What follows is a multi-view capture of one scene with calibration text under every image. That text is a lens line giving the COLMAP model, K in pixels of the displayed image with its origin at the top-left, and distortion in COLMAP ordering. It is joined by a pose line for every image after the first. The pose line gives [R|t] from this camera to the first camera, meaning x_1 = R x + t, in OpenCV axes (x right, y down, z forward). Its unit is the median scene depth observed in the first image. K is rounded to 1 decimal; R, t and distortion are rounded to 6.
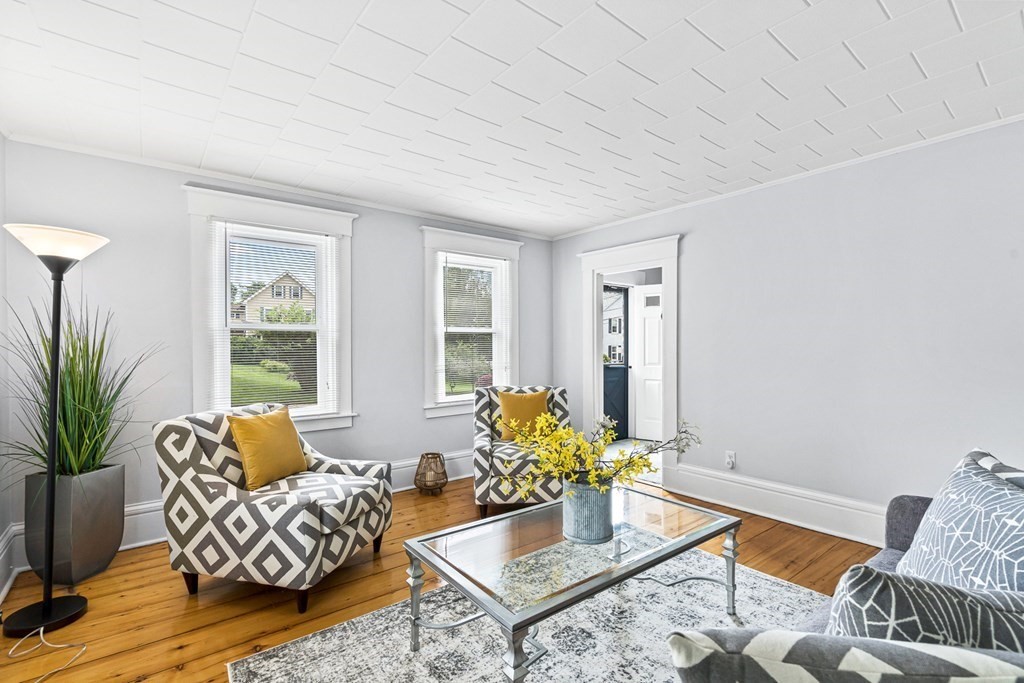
lens RADIAL K [[477.1, 0, 515.3], [0, 477.1, 342.5], [0, 0, 1]] dist [0.031945, 0.000208]
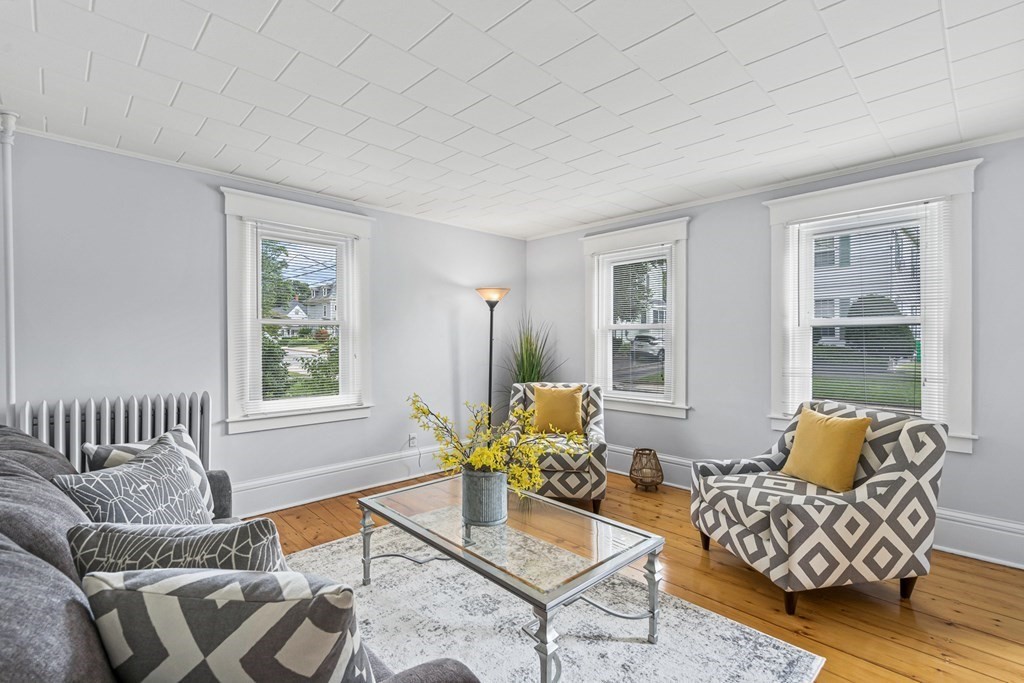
lens RADIAL K [[465.2, 0, 508.1], [0, 465.2, 344.8], [0, 0, 1]] dist [-0.002367, 0.000068]
pose [[0.074145, 0.013752, -0.997153, 0.653104], [0.001802, 0.999901, 0.013924, -0.003157], [0.997246, -0.002829, 0.074113, 0.535560]]
